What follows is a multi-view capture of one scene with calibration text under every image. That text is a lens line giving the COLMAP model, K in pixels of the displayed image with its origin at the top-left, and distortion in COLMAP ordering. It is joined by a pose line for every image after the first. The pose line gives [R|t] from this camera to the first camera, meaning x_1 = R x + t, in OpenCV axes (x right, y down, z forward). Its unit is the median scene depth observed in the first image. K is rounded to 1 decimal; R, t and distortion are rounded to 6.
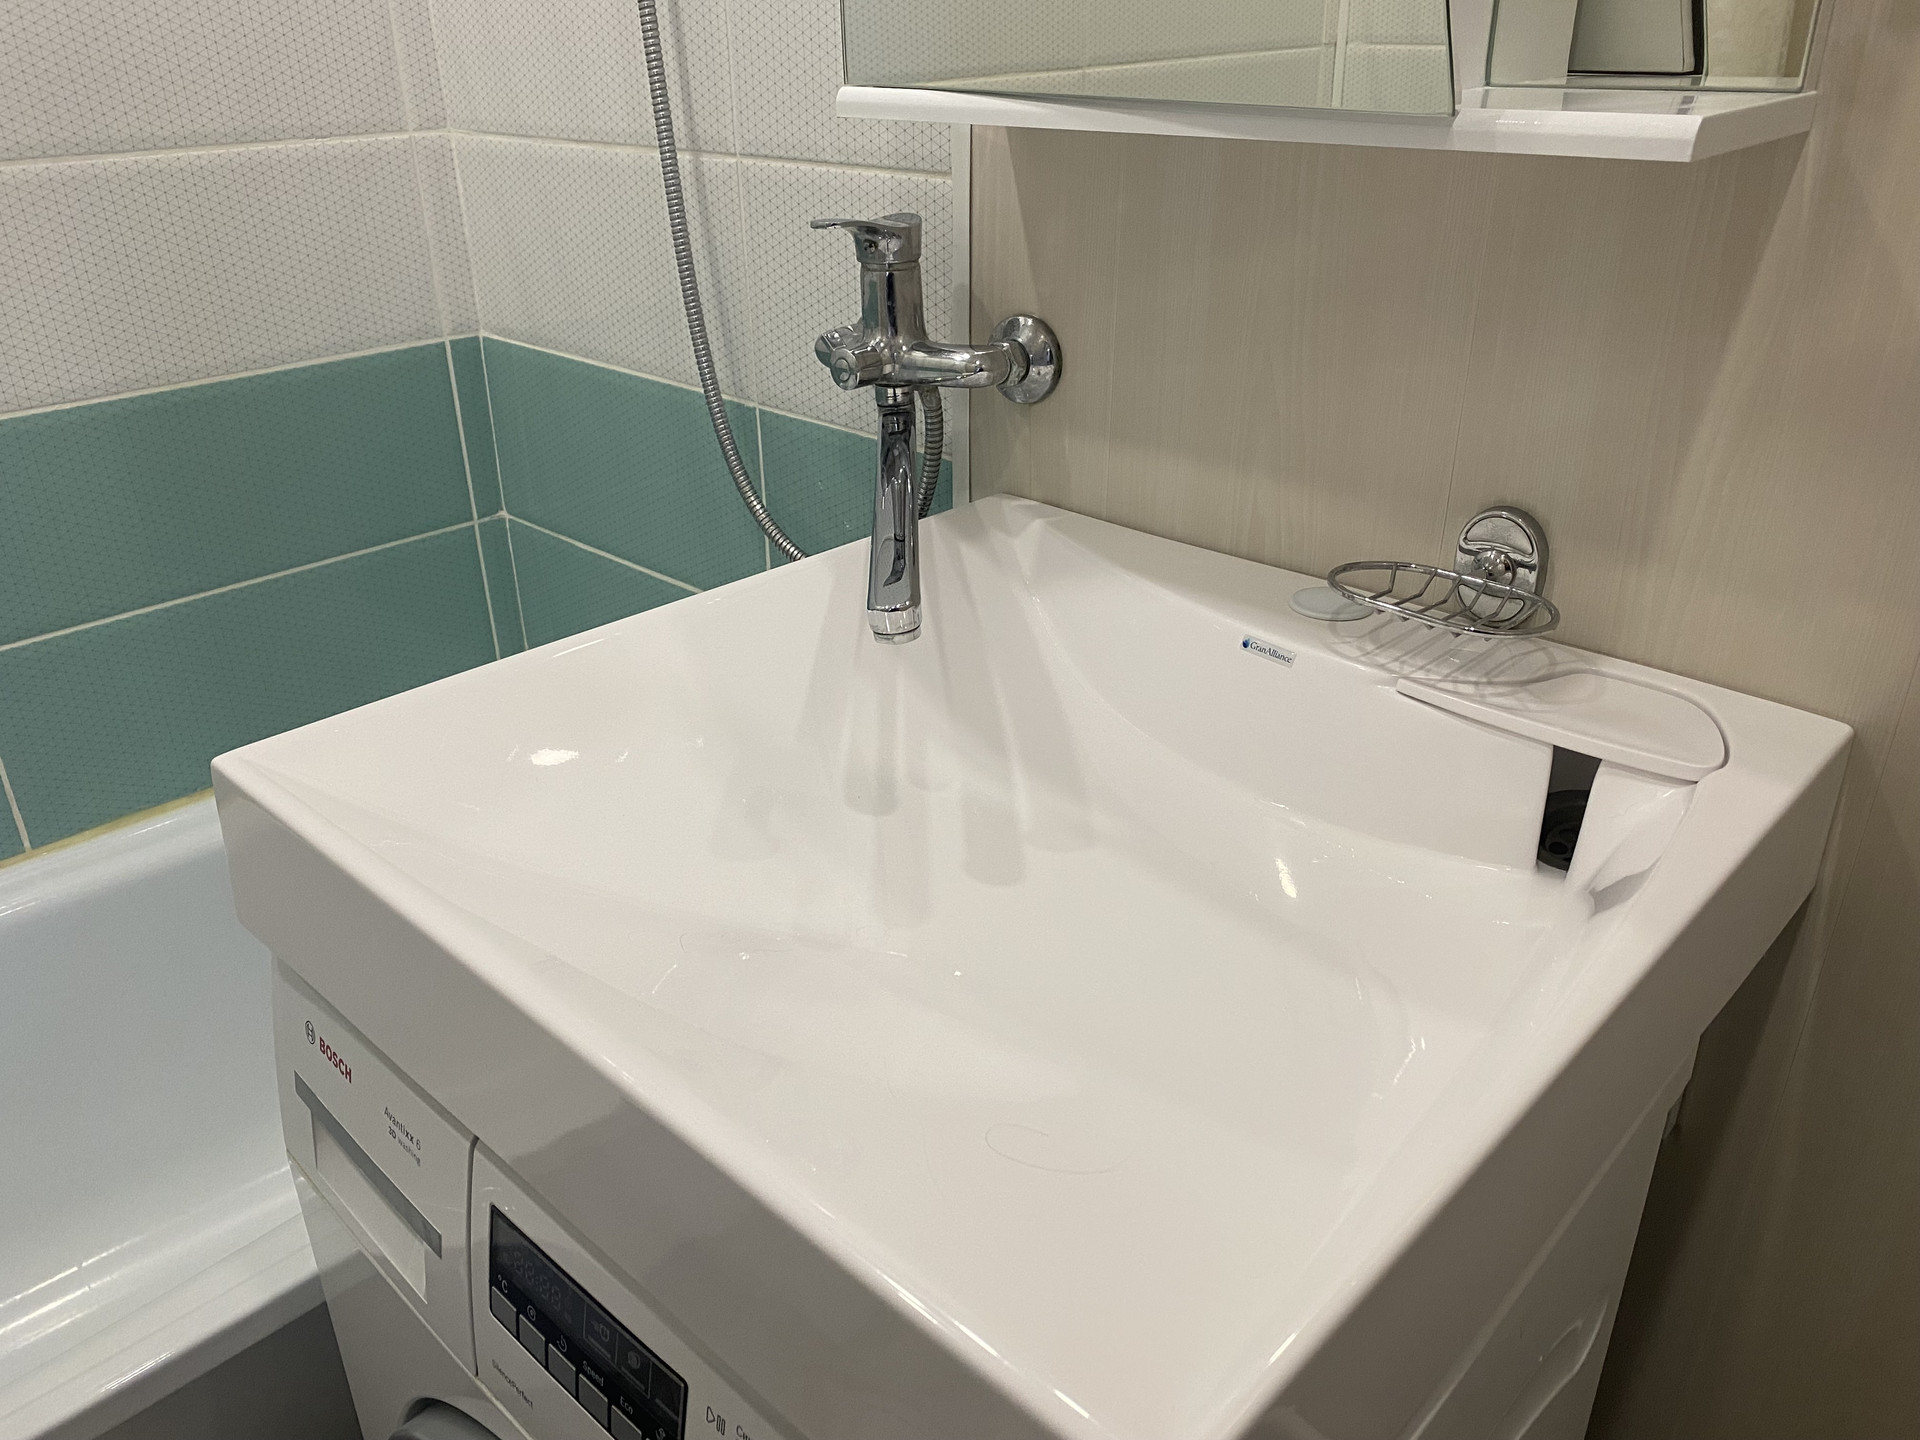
lens RADIAL K [[1479.1, 0, 942.1], [0, 1479.1, 674.5], [0, 0, 1]] dist [0.065688, -0.097410]
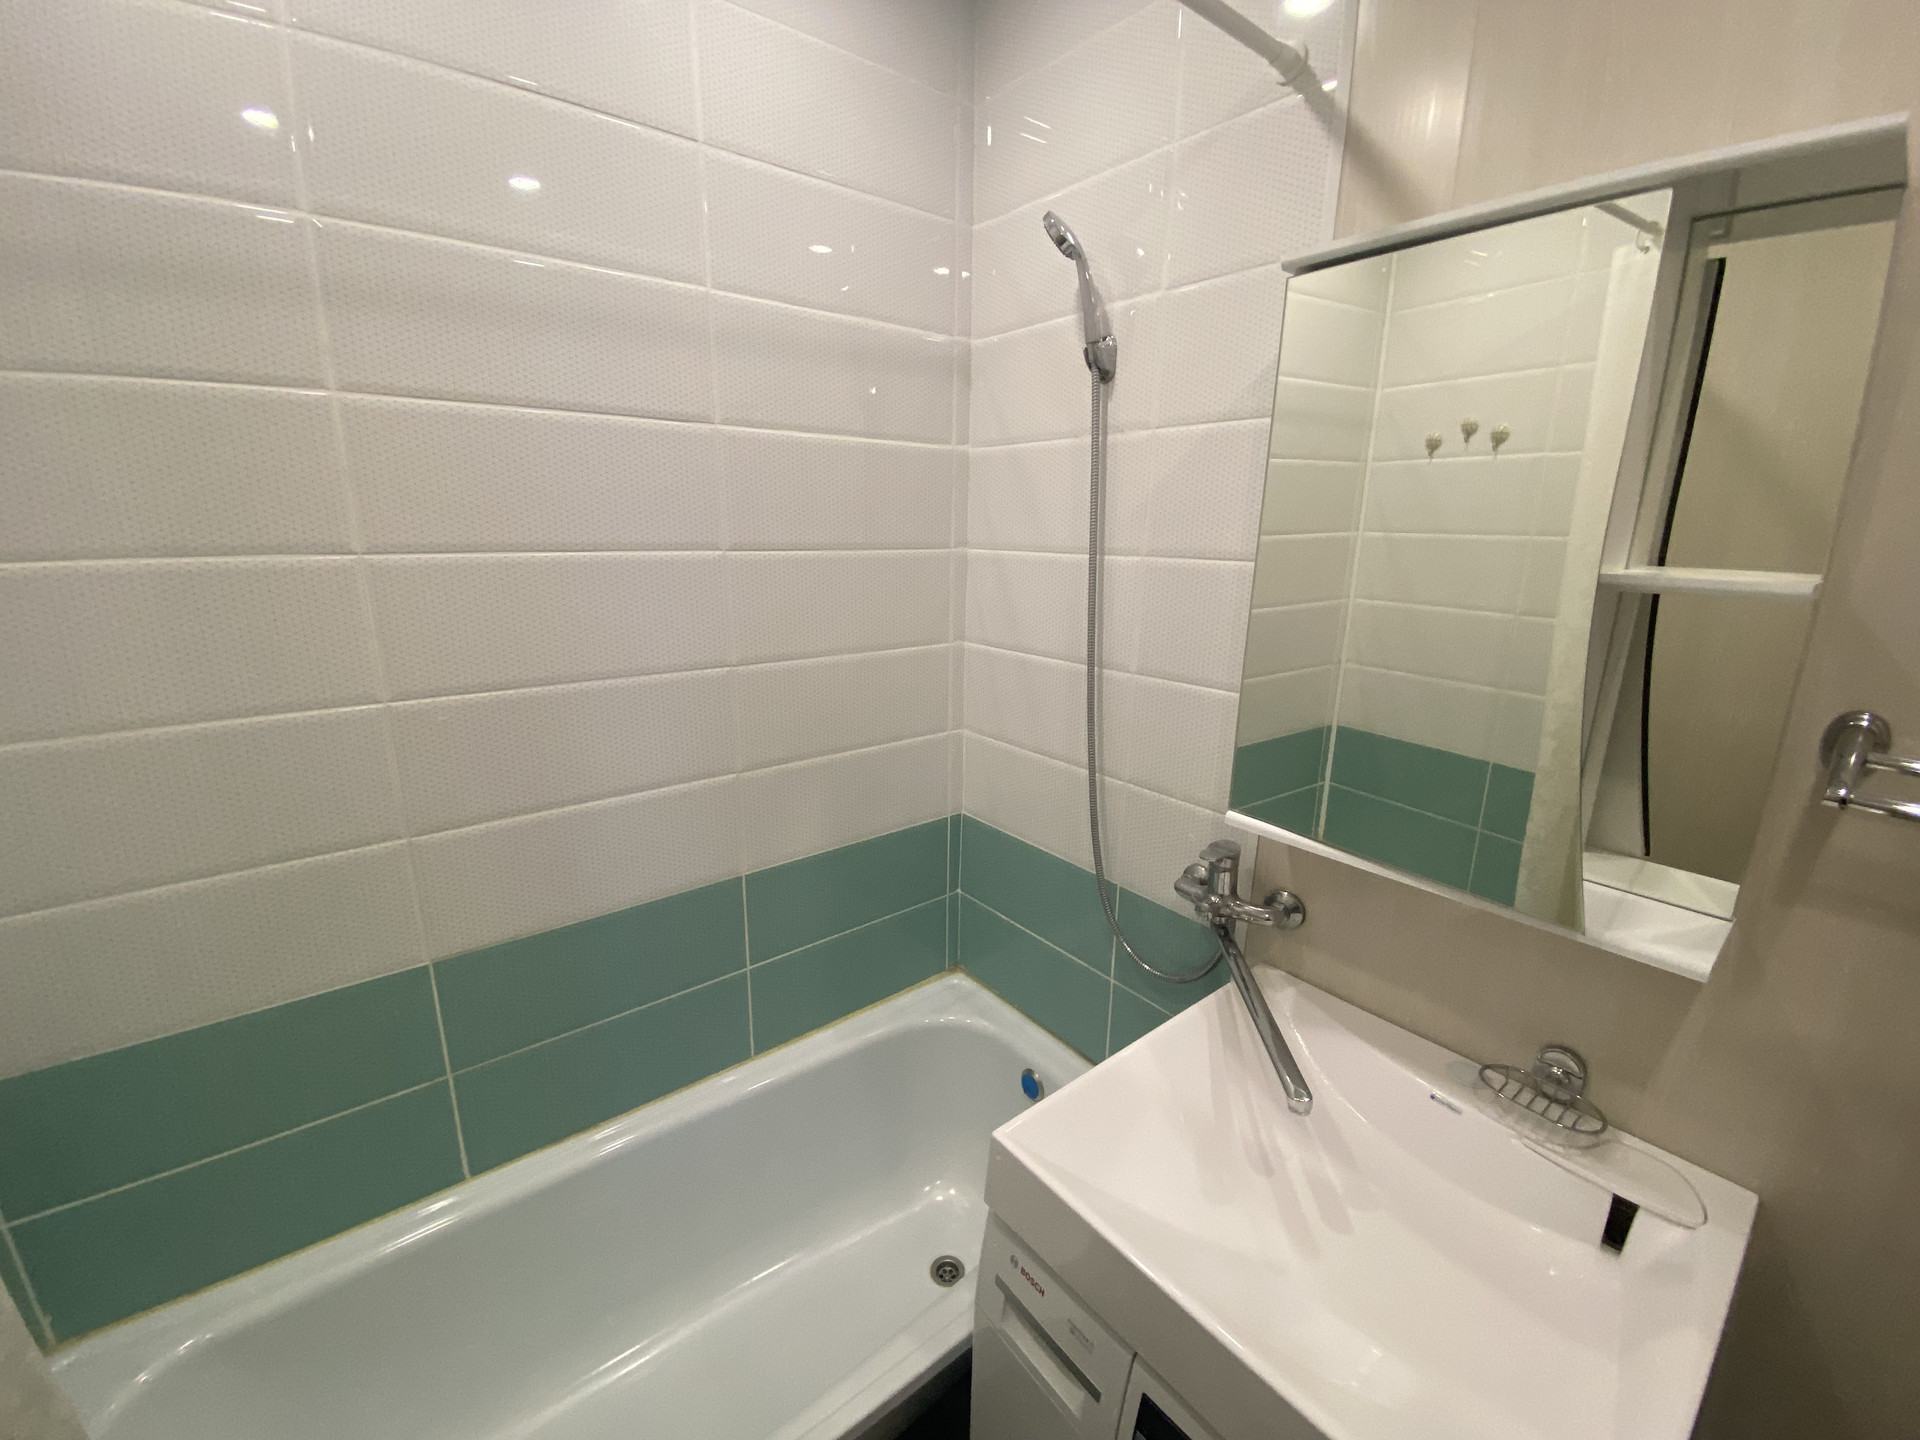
lens RADIAL K [[781.4, 0, 948.5], [0, 781.4, 716.3], [0, 0, 1]] dist [0.018503, -0.020103]
pose [[0.991651, 0.054150, -0.117032, -0.322358], [-0.074395, 0.981536, -0.176216, -0.259698], [0.105329, 0.183451, 0.977370, -0.227970]]
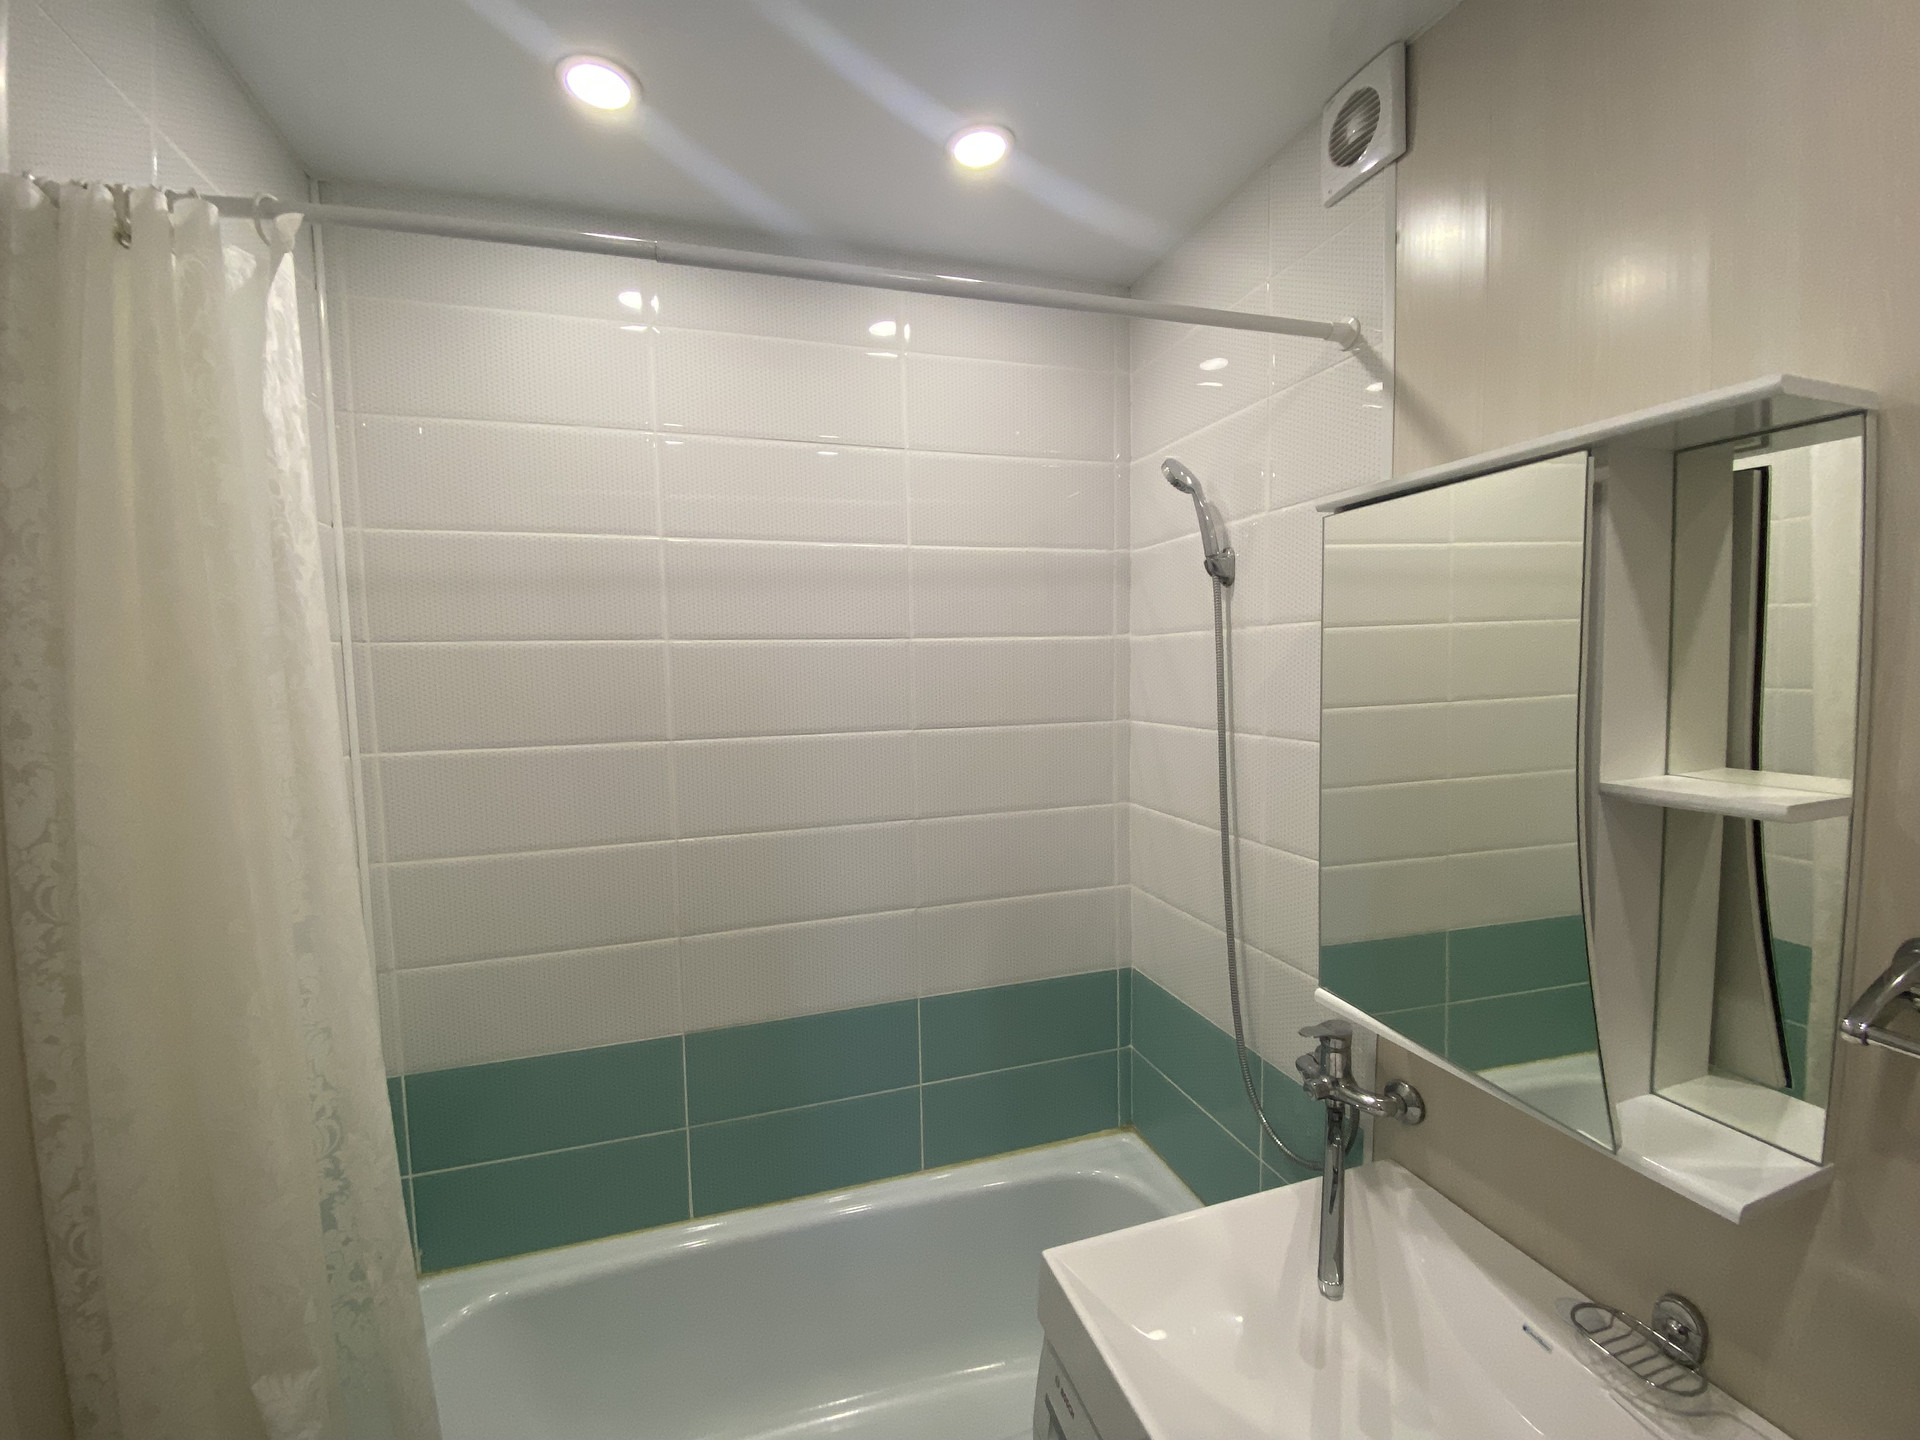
lens RADIAL K [[781.4, 0, 948.5], [0, 781.4, 716.3], [0, 0, 1]] dist [0.018503, -0.020103]
pose [[0.881771, 0.032000, -0.470590, -0.008492], [-0.193263, 0.934613, -0.298575, -0.275689], [0.430265, 0.354223, 0.830300, -0.402019]]
